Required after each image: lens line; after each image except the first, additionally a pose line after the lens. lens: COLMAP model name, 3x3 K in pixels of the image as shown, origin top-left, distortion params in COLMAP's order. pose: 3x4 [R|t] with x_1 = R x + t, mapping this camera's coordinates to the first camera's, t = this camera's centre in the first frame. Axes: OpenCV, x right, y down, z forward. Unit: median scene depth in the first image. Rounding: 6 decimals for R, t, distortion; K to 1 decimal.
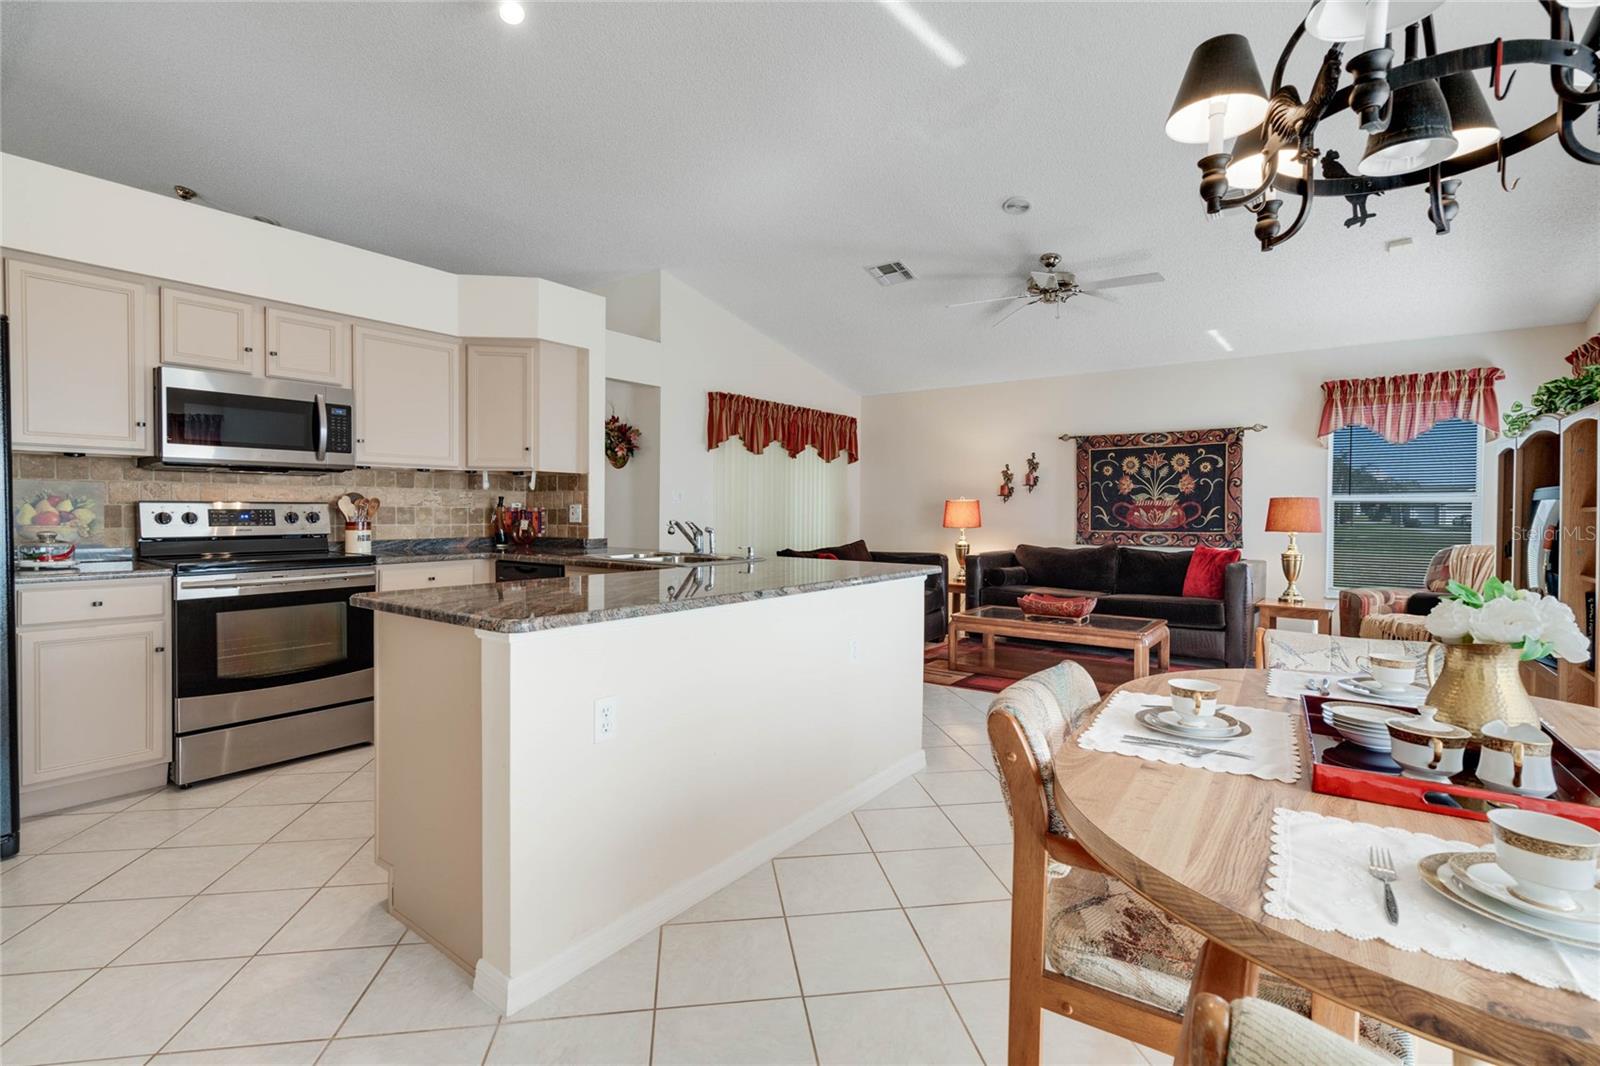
lens RADIAL K [[730.9, 0, 800.8], [0, 730.9, 521.3], [0, 0, 1]] dist [-0.001992, 0.001102]
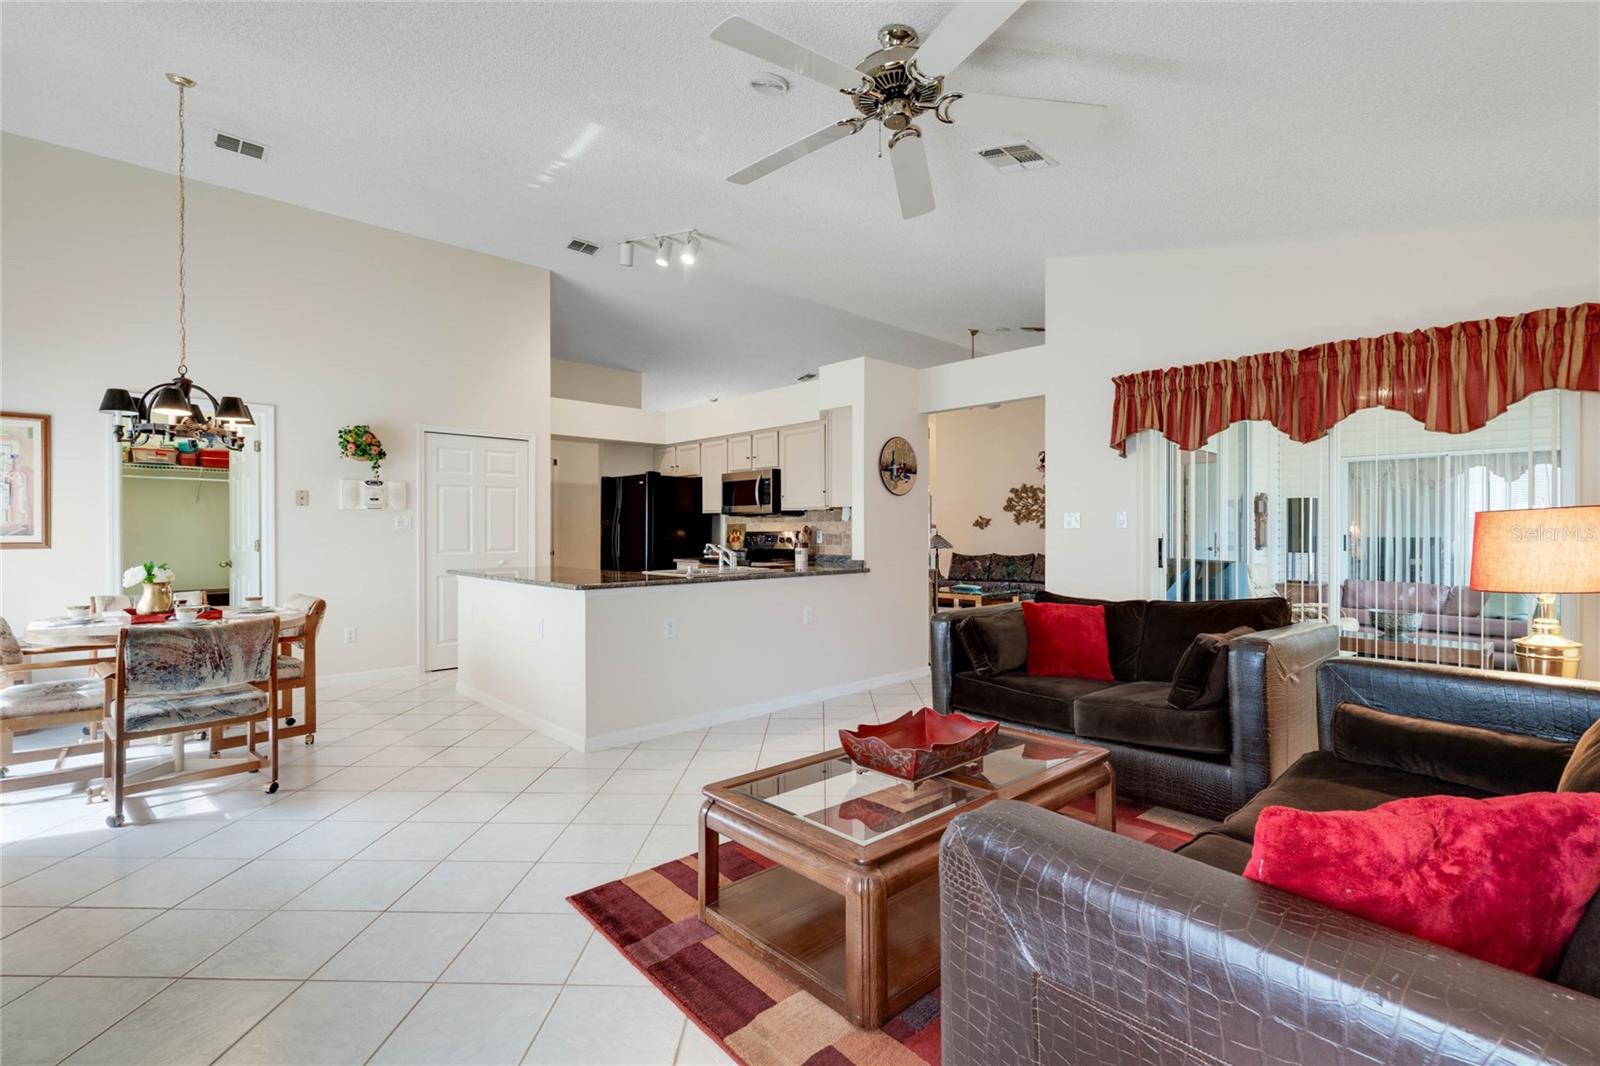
lens RADIAL K [[719.6, 0, 792.9], [0, 719.6, 527.0], [0, 0, 1]] dist [-0.001107, 0.000702]
pose [[-0.181766, -0.010761, -0.983283, 0.646057], [-0.015472, 0.999848, -0.008082, -0.013597], [0.983220, 0.013744, -0.181905, 0.794854]]
